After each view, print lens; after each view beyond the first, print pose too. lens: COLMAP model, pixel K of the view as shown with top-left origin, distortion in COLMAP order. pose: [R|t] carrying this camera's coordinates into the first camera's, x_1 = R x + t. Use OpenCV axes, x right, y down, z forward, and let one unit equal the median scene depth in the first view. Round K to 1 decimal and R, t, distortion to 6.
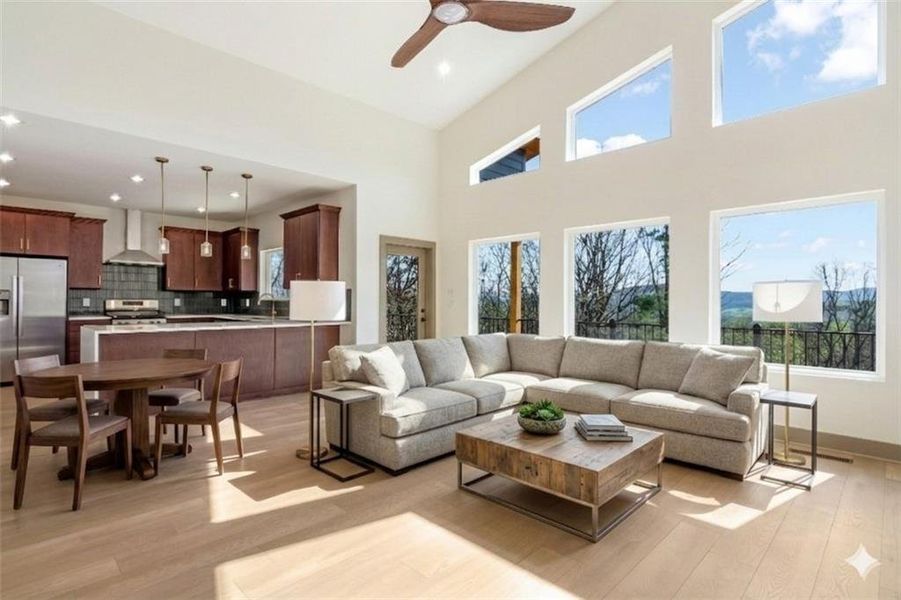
lens RADIAL K [[448.5, 0, 434.3], [0, 448.5, 302.3], [0, 0, 1]] dist [-0.001516, -0.002083]
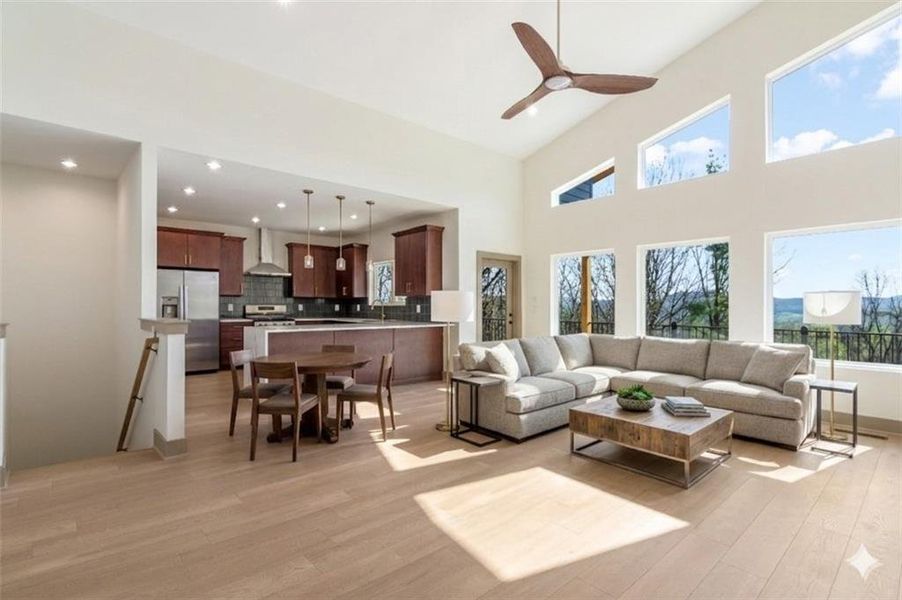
lens RADIAL K [[449.0, 0, 454.1], [0, 449.0, 299.8], [0, 0, 1]] dist [-0.001516, -0.002083]
pose [[0.999544, 0.000386, -0.030200, -0.191249], [-0.000867, 0.999873, -0.015914, -0.001610], [0.030190, 0.015933, 0.999417, -0.237657]]
